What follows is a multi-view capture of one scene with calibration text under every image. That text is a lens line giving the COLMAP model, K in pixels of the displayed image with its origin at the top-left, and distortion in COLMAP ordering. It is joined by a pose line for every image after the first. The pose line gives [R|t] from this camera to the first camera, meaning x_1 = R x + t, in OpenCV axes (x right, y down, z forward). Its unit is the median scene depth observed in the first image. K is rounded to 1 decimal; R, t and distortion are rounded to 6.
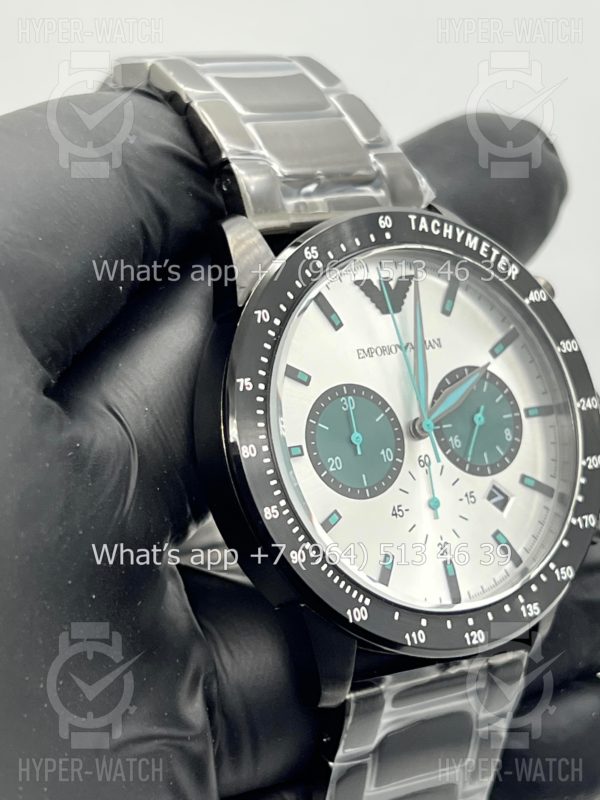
lens RADIAL K [[1851.9, 0, 300.0], [0, 1851.9, 400.0], [0, 0, 1]] dist [0.242339, 0.010086]
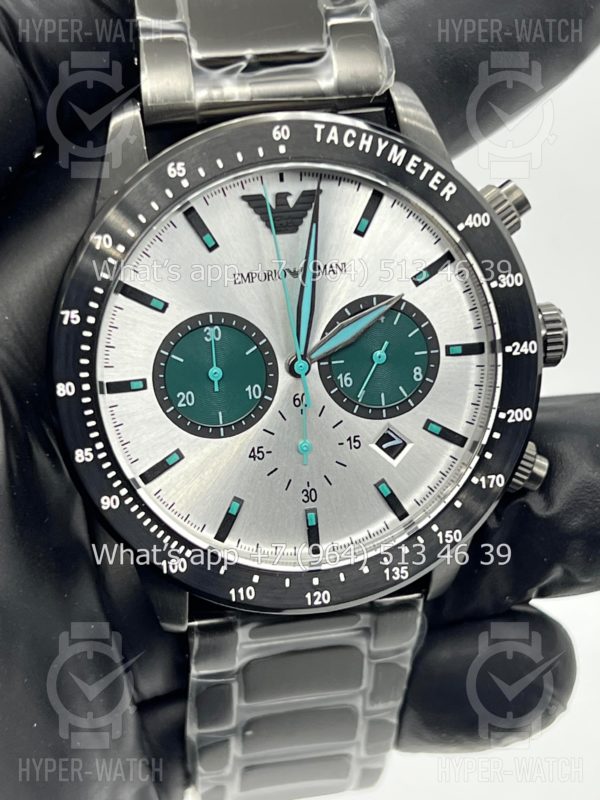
lens RADIAL K [[1810.5, 0, 281.6], [0, 1810.5, 385.6], [0, 0, 1]] dist [0.273157, -0.390663]
pose [[0.923338, 0.171067, -0.343778, 0.364231], [-0.067675, 0.953765, 0.292836, -0.234909], [0.377978, -0.247122, 0.892224, 0.201313]]
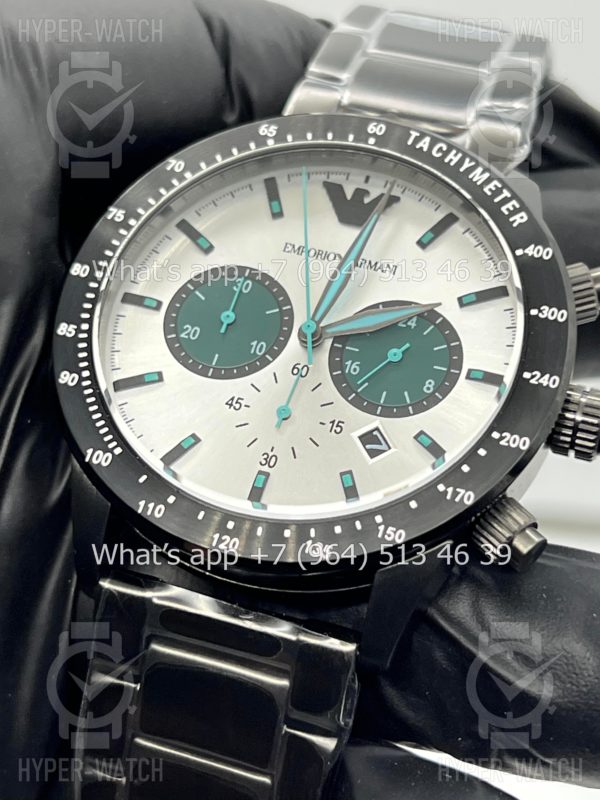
lens RADIAL K [[1820.5, 0, 300.0], [0, 1820.5, 400.0], [0, 0, 1]] dist [0.286624, -0.130268]
pose [[0.673859, 0.118518, -0.729293, 0.684942], [-0.385053, 0.898748, -0.209729, 0.222880], [0.630594, 0.422144, 0.651265, 0.456184]]
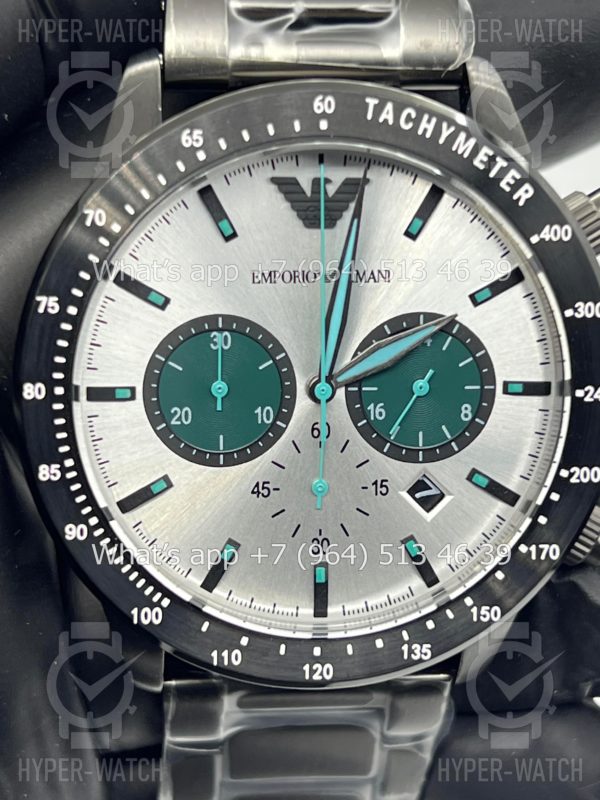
lens RADIAL K [[1810.5, 0, 281.6], [0, 1810.5, 385.6], [0, 0, 1]] dist [0.273157, -0.390663]
pose [[0.878914, 0.259507, -0.400209, 0.343905], [-0.140244, 0.942555, 0.303185, -0.205943], [0.455898, -0.210347, 0.864819, 0.358473]]
